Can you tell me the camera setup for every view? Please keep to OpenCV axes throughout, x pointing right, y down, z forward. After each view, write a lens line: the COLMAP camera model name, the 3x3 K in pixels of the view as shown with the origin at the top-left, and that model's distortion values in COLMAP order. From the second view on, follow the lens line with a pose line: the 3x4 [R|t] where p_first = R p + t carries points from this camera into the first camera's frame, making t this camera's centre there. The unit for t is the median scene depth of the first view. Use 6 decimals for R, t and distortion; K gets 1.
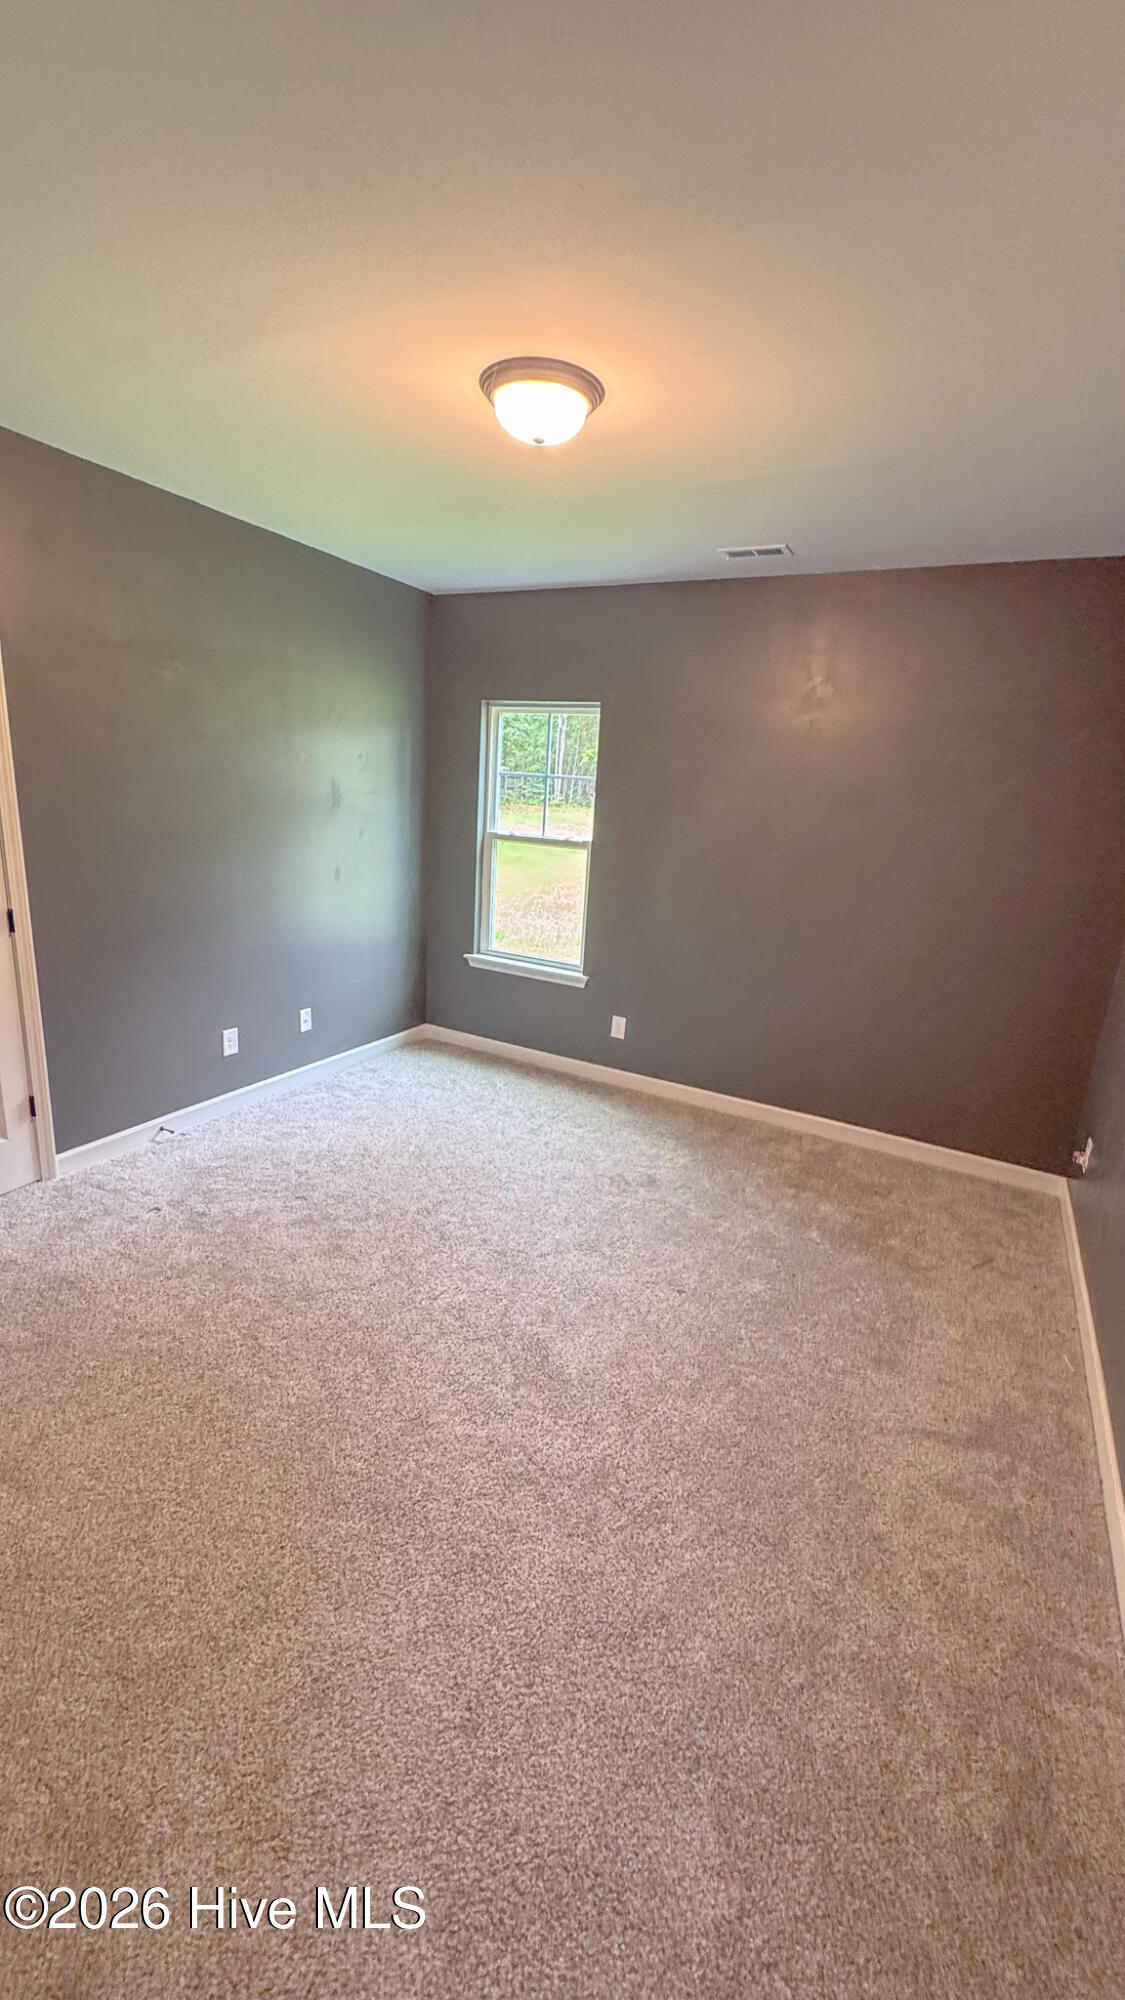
lens RADIAL K [[794.1, 0, 561.1], [0, 794.1, 1000.1], [0, 0, 1]] dist [-0.002723, 0.000498]
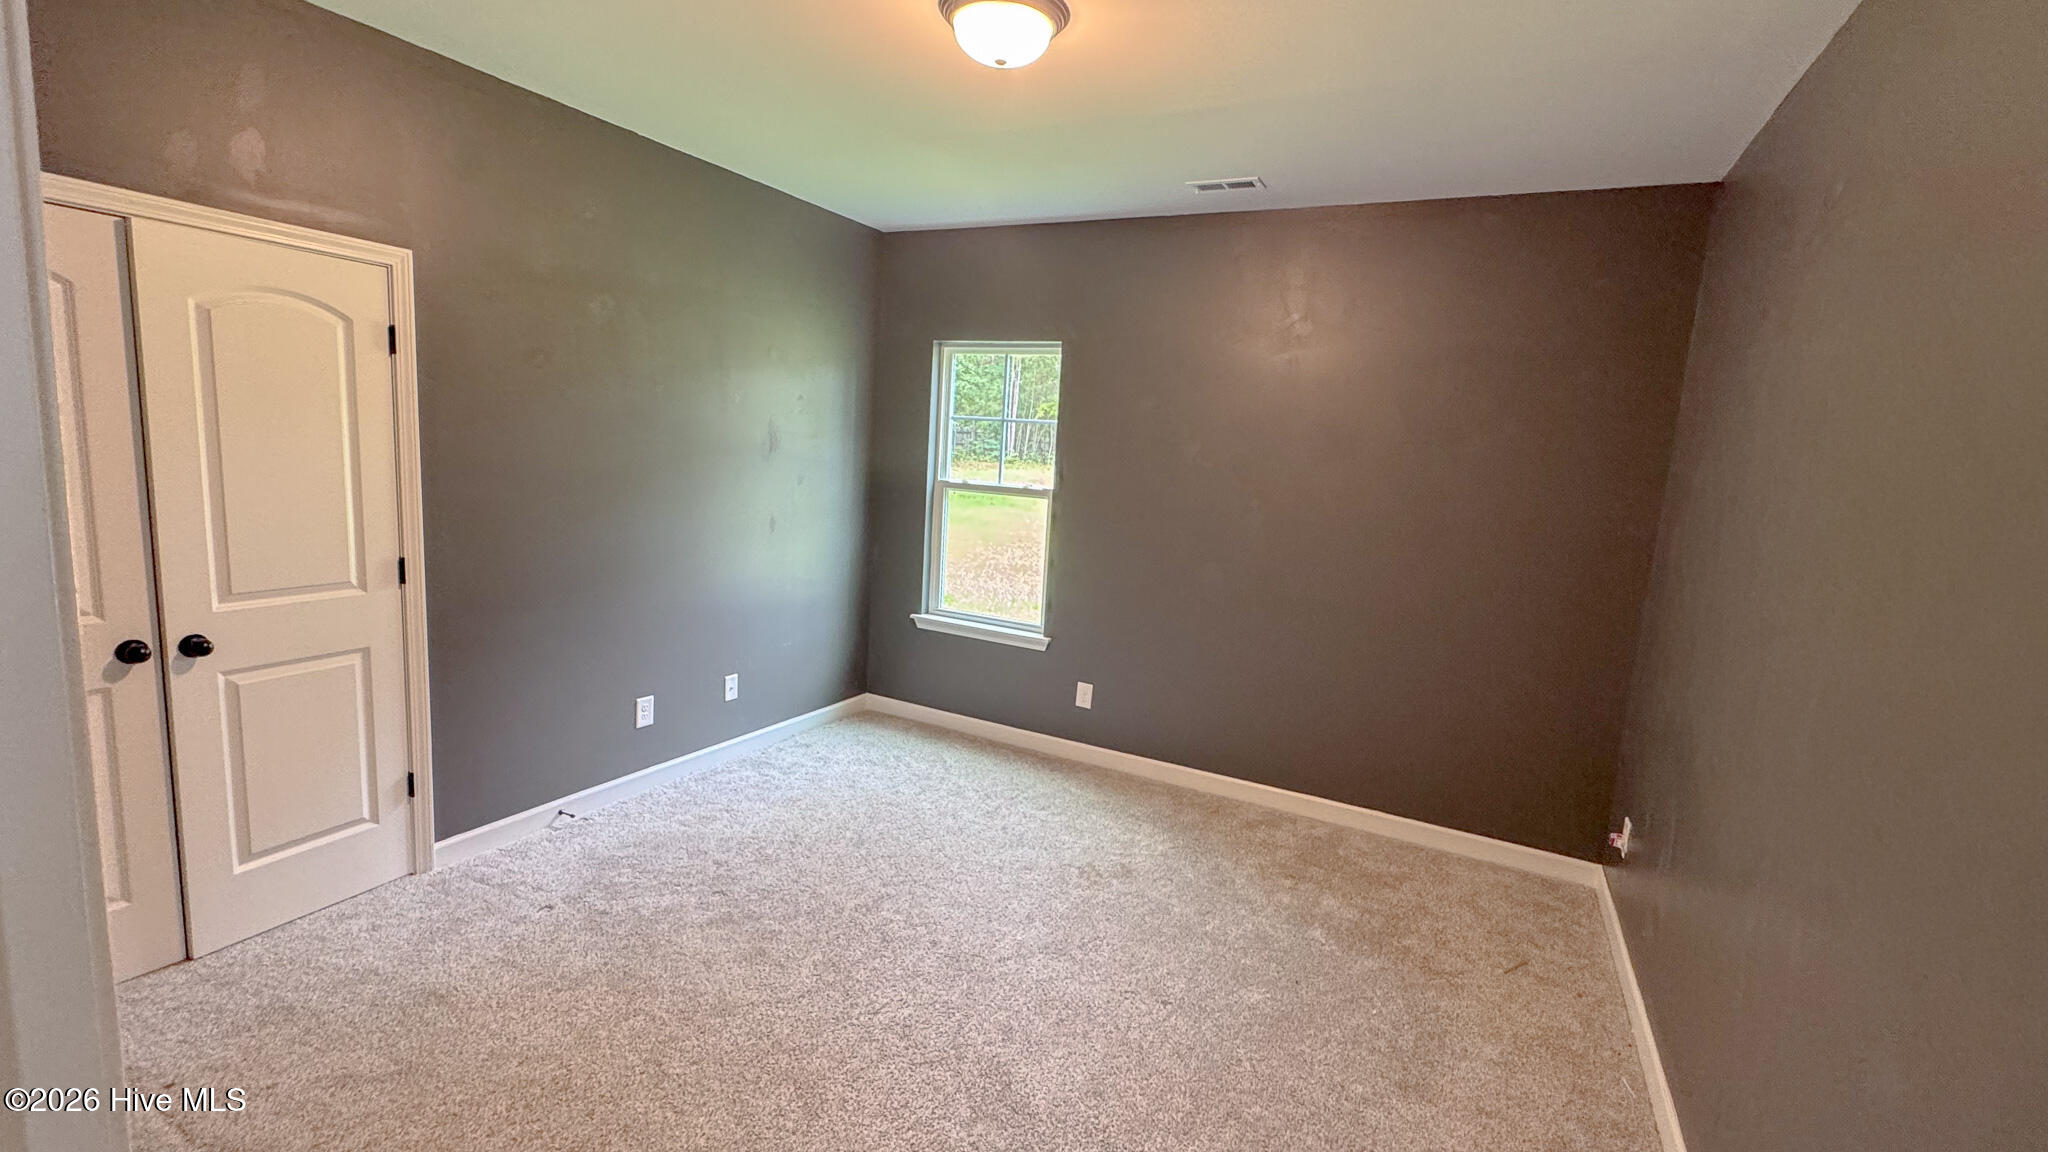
lens RADIAL K [[873.7, 0, 1024.0], [0, 873.7, 576.0], [0, 0, 1]] dist [-0.001065, 0.000415]
pose [[0.999932, -0.001411, 0.011567, -0.009016], [0.002706, 0.993623, -0.112723, 0.016157], [-0.011335, 0.112747, 0.993559, 0.020164]]
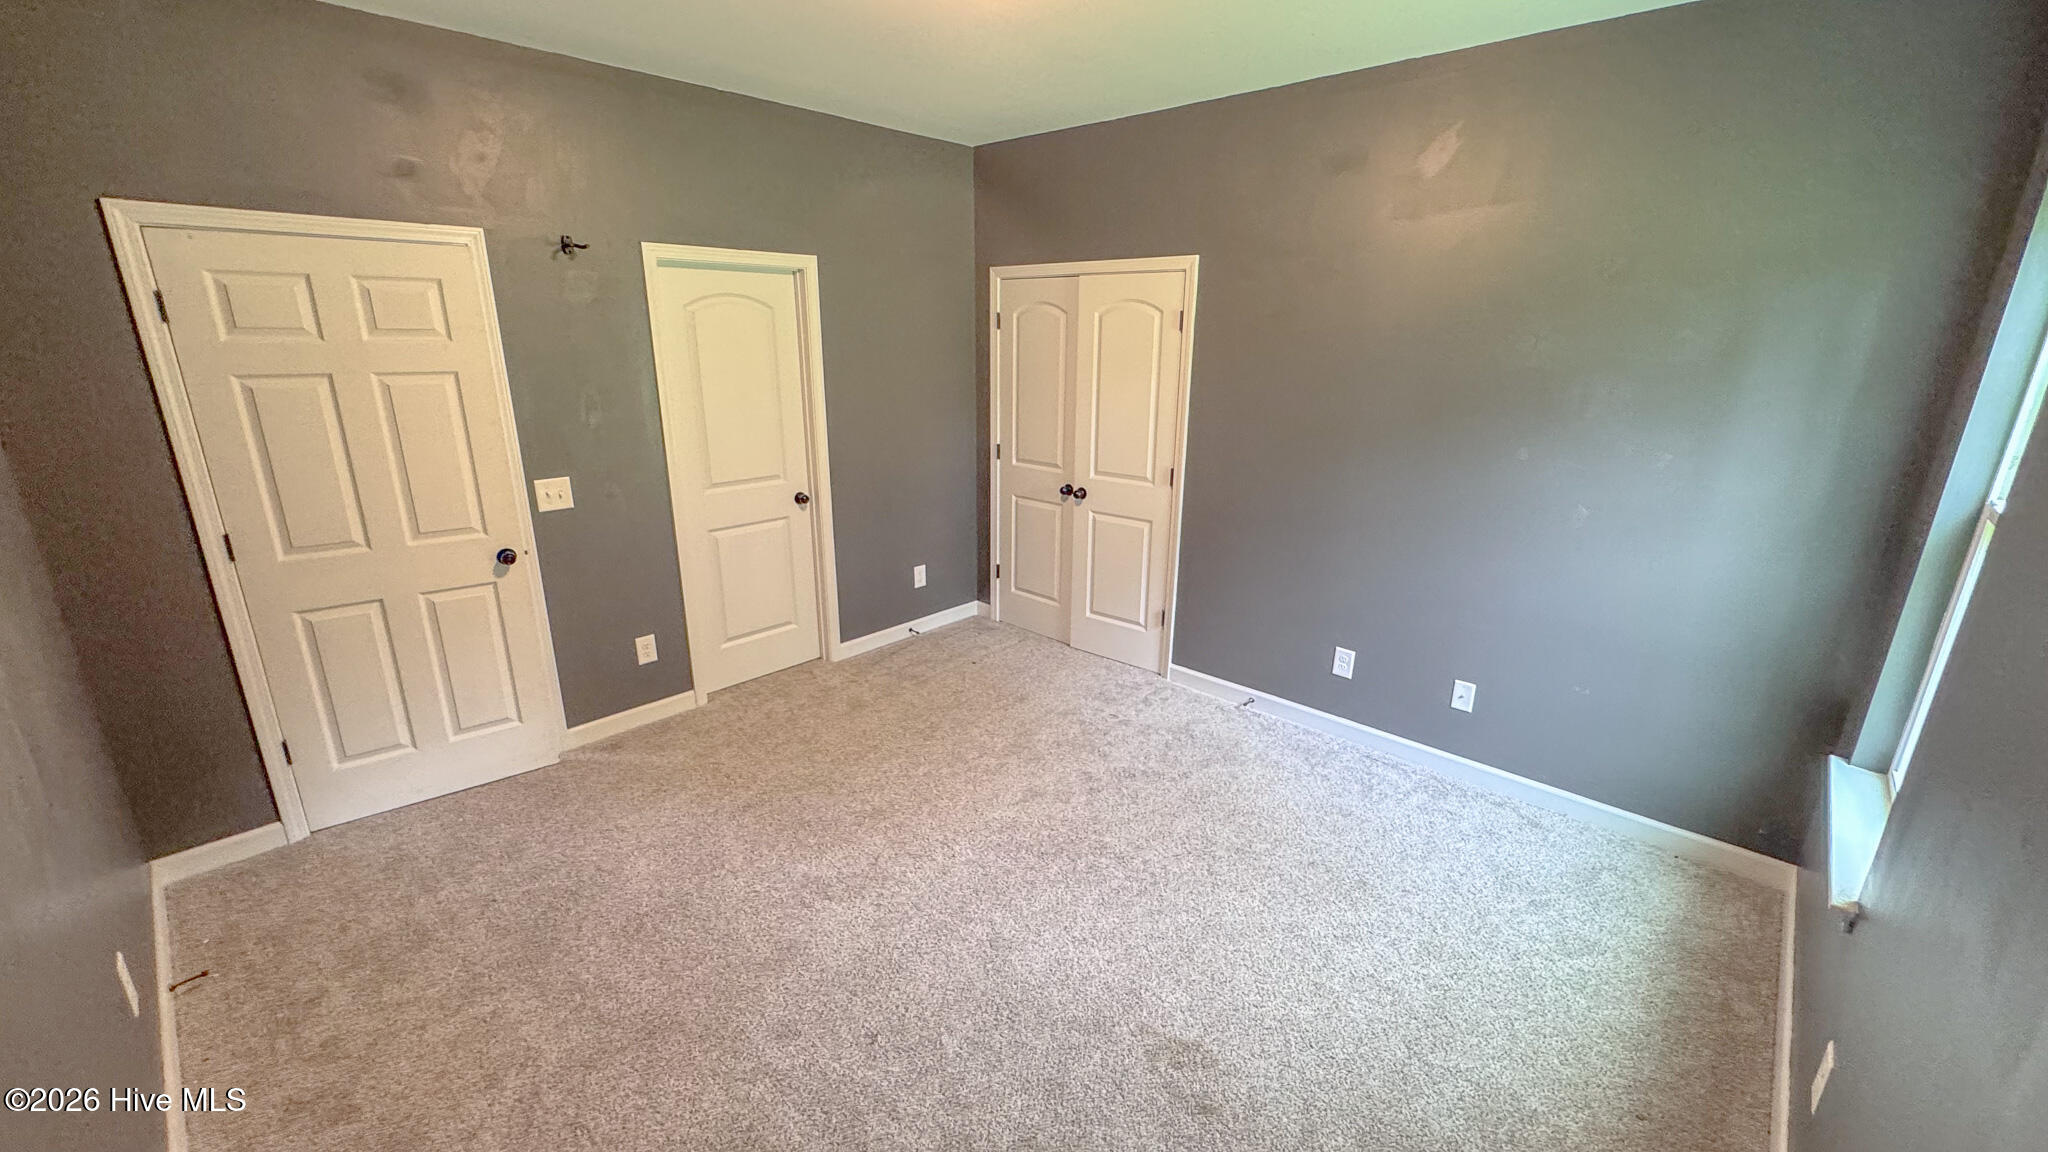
lens RADIAL K [[813.2, 0, 1024.0], [0, 813.2, 576.0], [0, 0, 1]] dist [-0.002723, 0.000498]
pose [[-0.256281, 0.209074, -0.943720, 0.614027], [-0.276717, 0.919595, 0.278876, -0.227703], [0.926147, 0.332614, -0.177820, 0.938805]]
